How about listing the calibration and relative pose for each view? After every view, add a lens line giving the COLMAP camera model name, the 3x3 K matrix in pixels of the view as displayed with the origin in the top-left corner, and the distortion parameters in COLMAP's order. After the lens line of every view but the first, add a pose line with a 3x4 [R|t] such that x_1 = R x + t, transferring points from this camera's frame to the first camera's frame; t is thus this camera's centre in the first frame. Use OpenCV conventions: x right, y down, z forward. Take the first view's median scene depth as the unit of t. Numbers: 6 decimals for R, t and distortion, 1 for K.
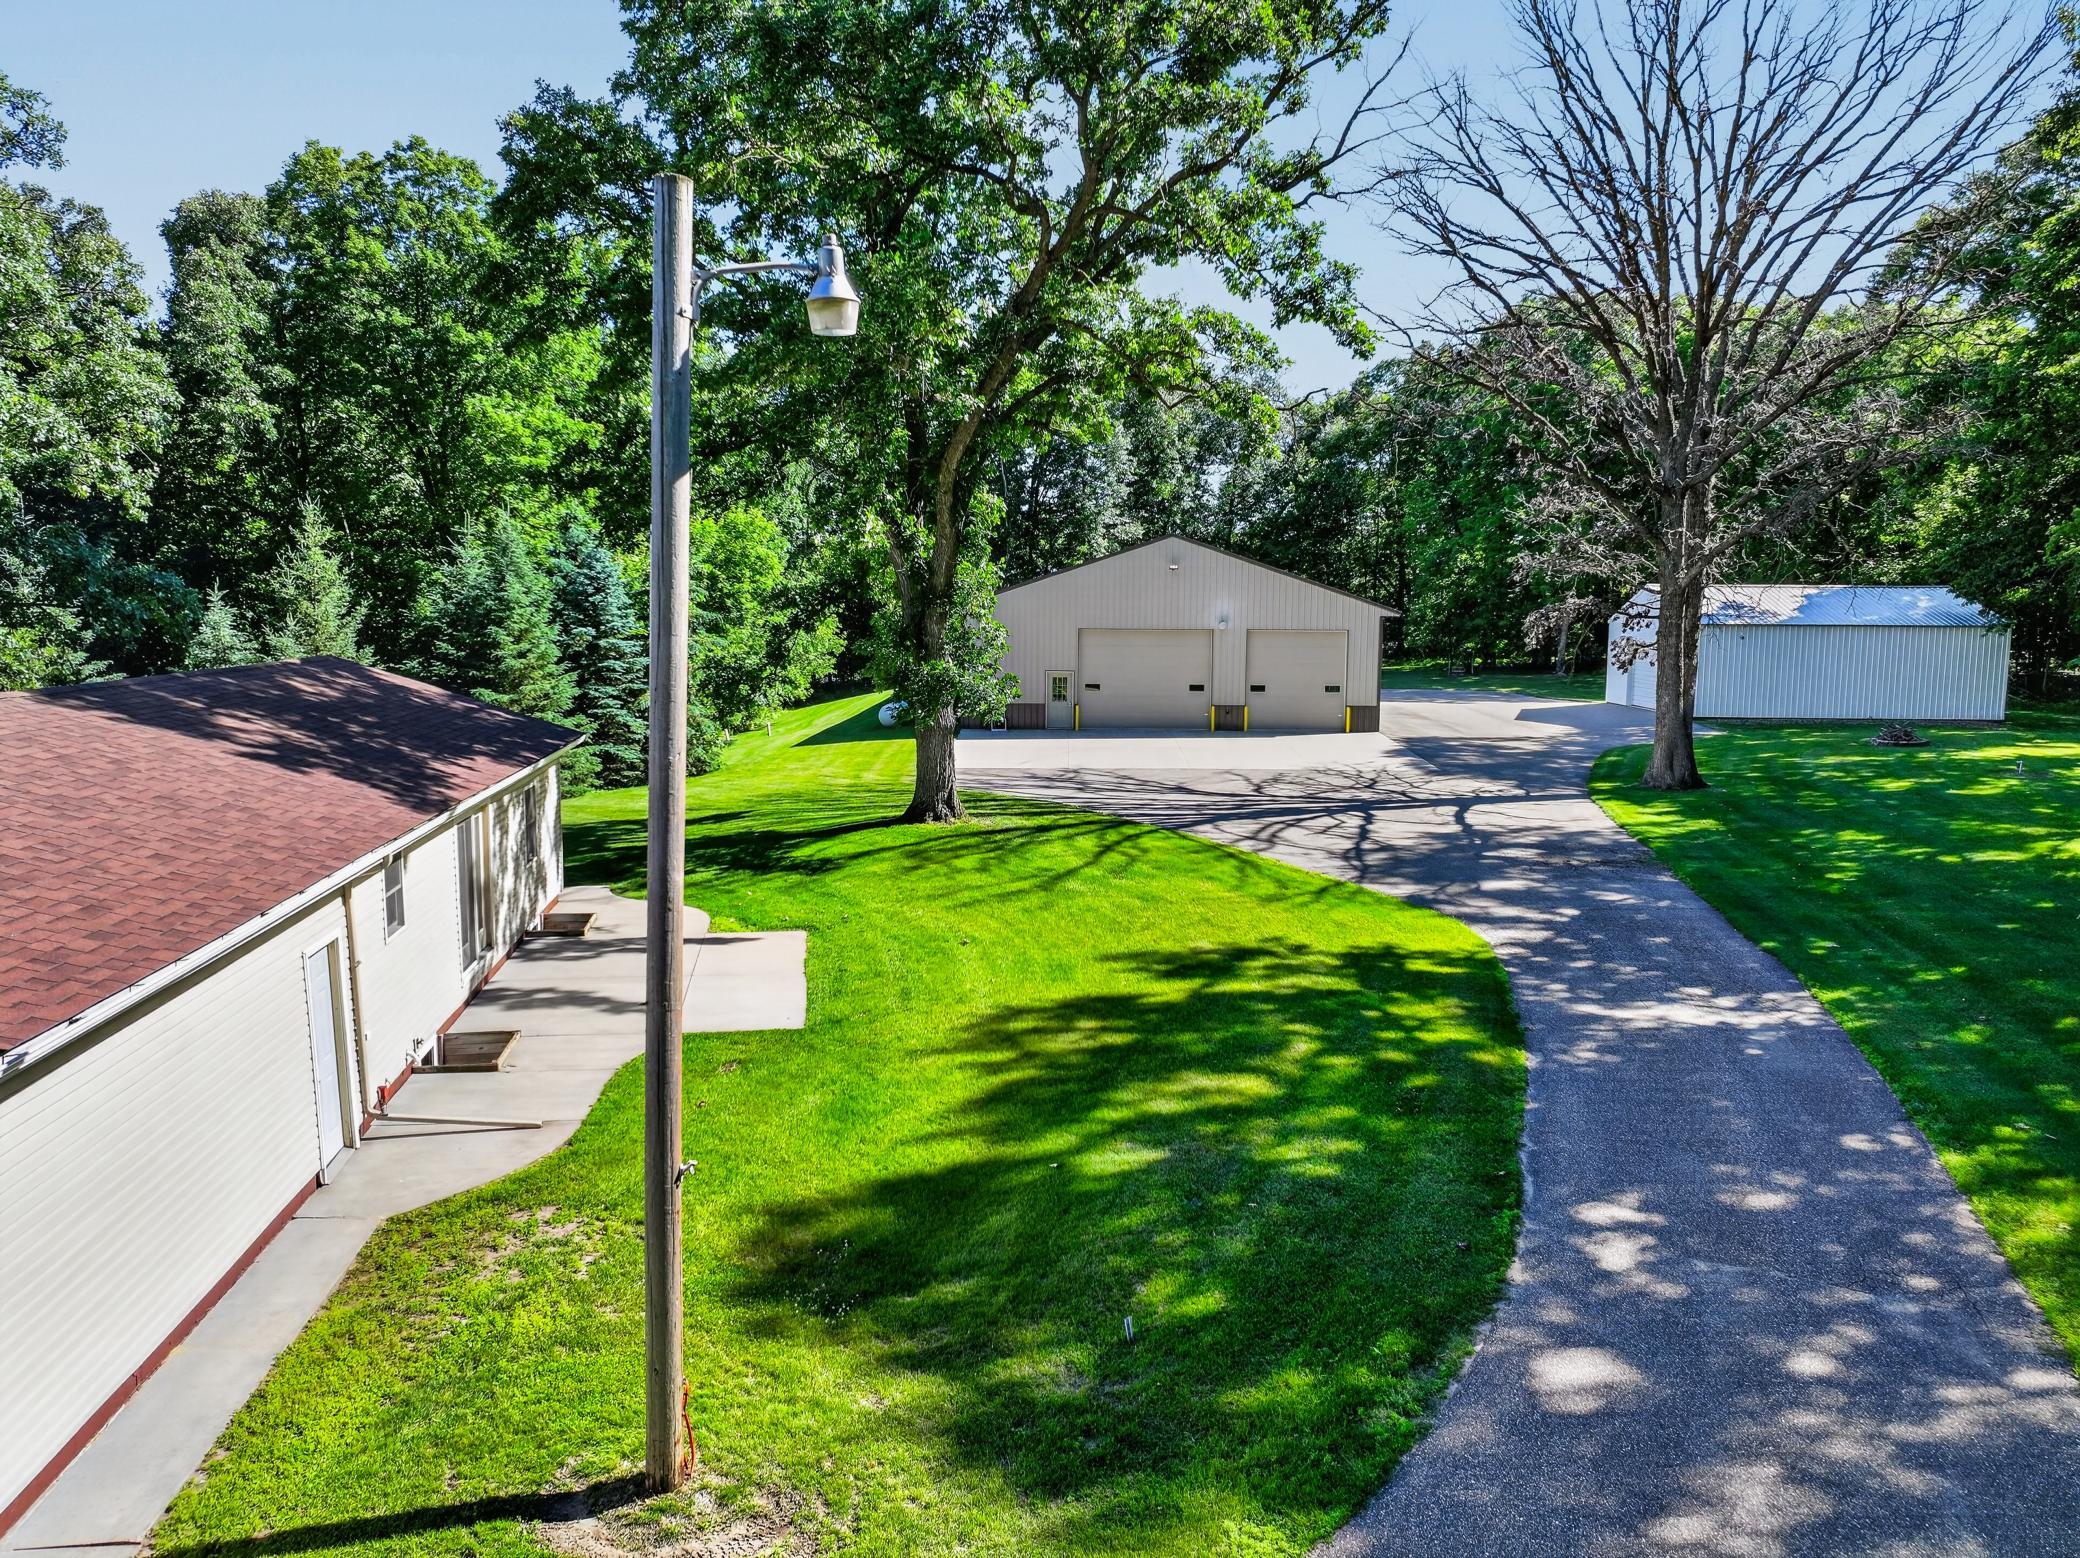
lens RADIAL K [[1405.3, 0, 1040.0], [0, 1405.3, 779.0], [0, 0, 1]] dist [-0.052618, 0.021193]
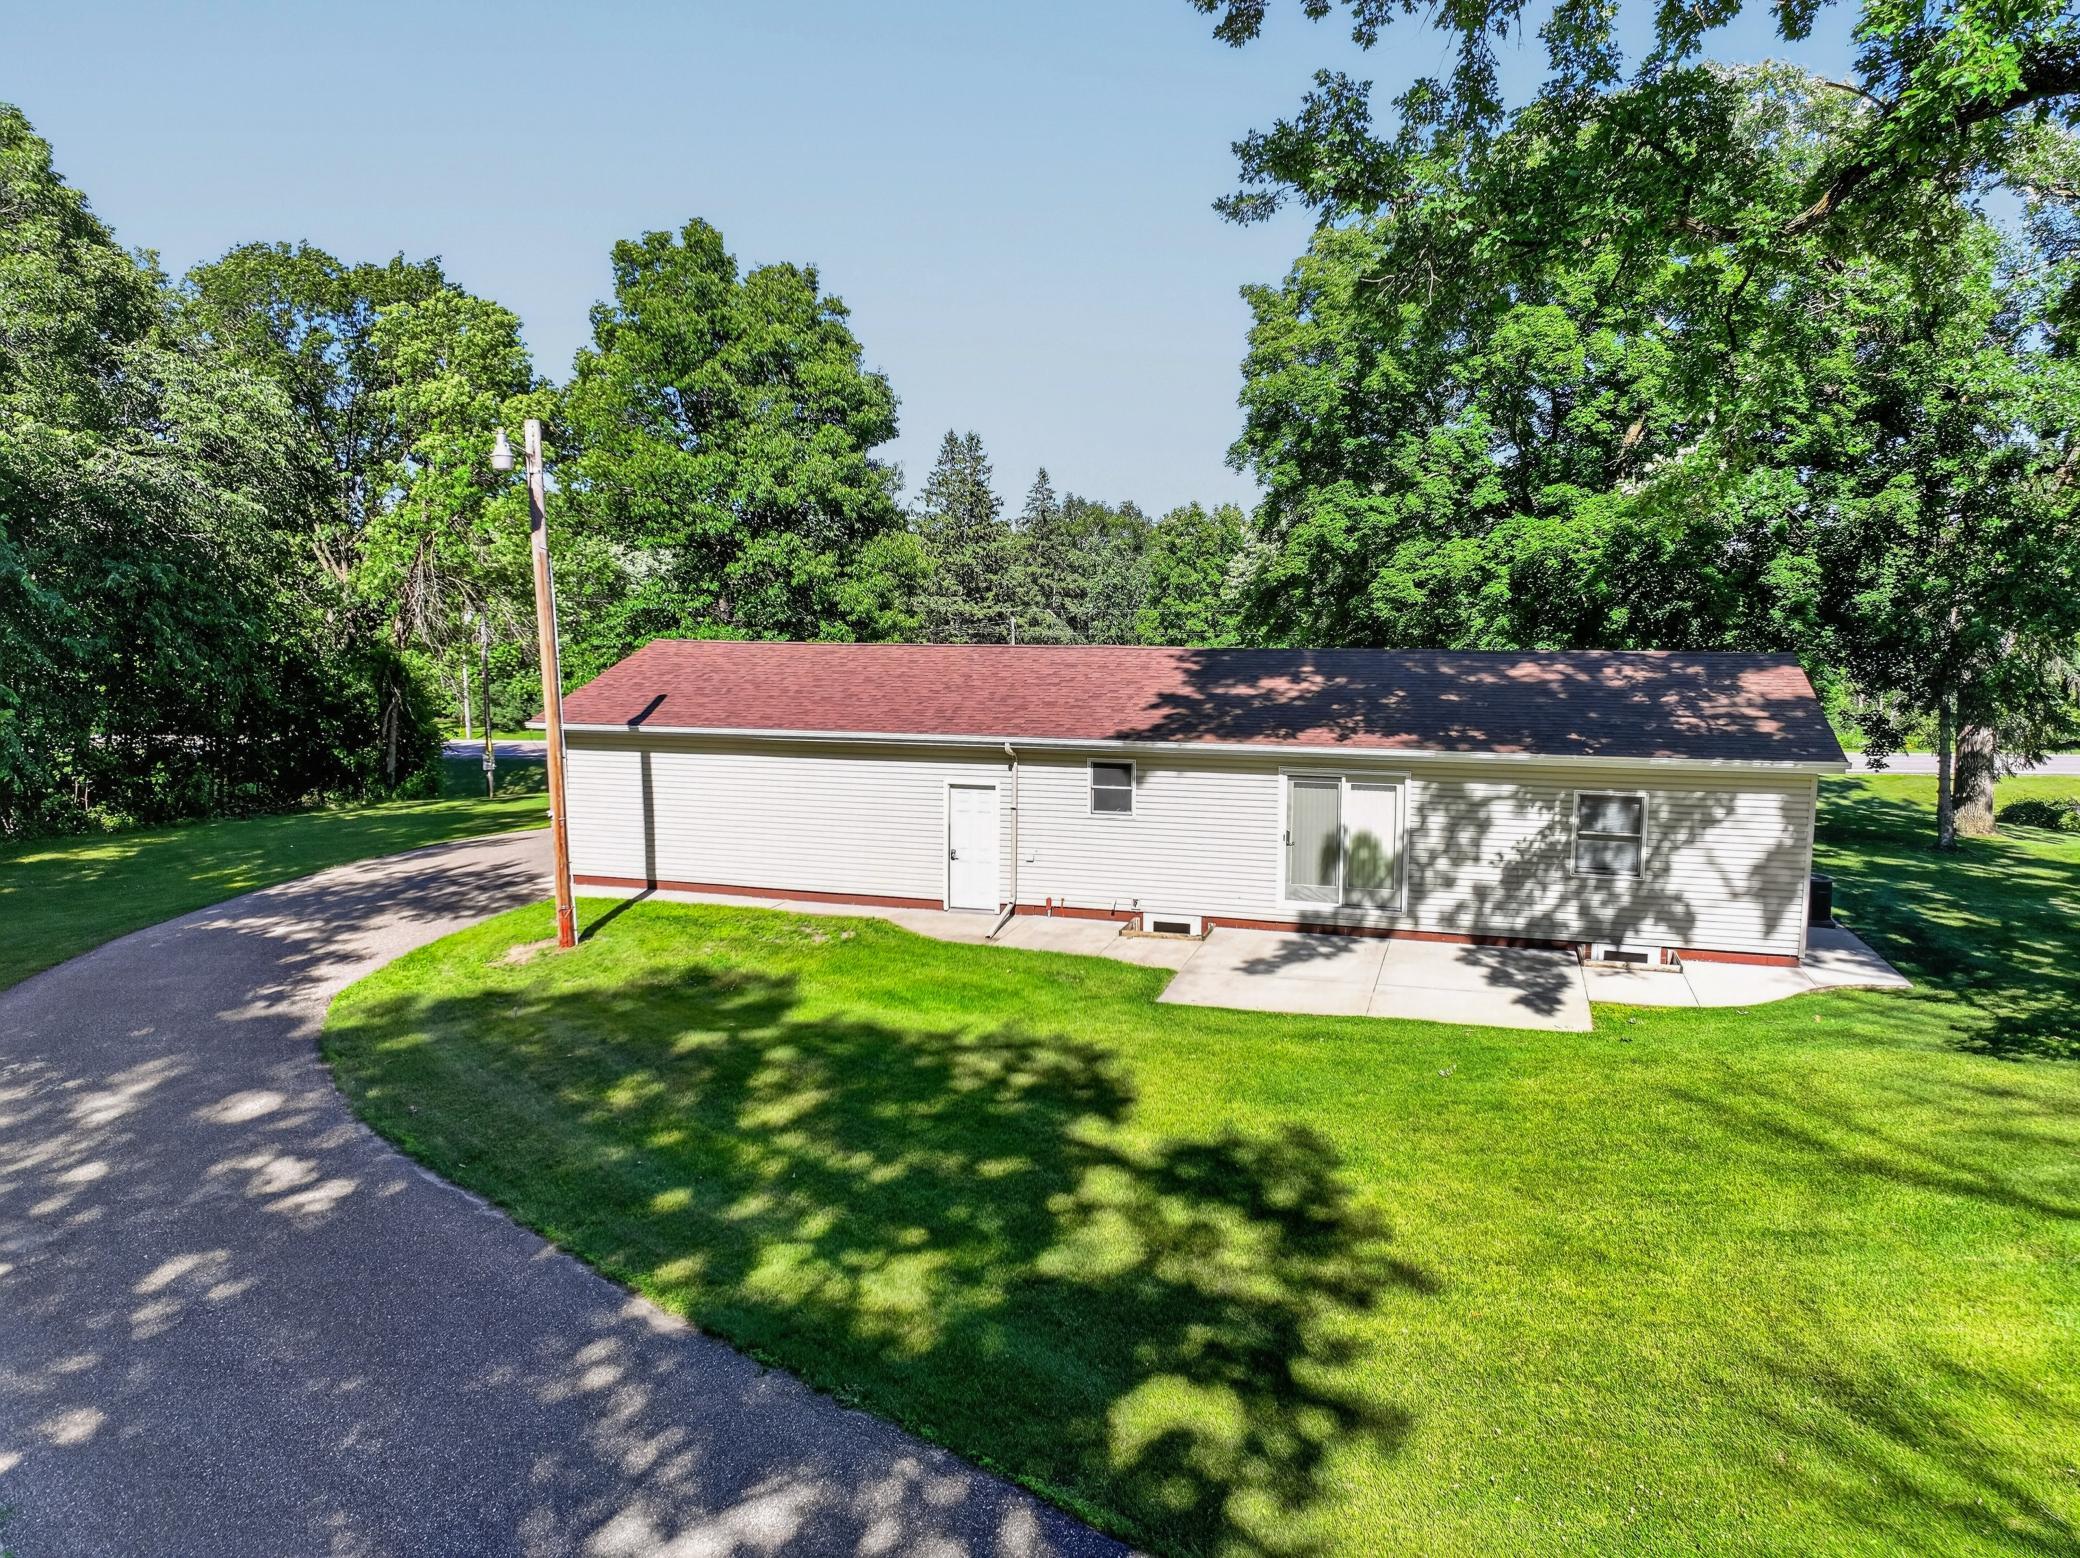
lens RADIAL K [[1405.3, 0, 1040.0], [0, 1405.3, 779.0], [0, 0, 1]] dist [-0.052618, 0.021193]
pose [[-0.381542, 0.116141, -0.917026, 0.791955], [-0.133011, 0.974852, 0.178806, -0.154830], [0.914732, 0.190196, -0.356499, 1.291762]]
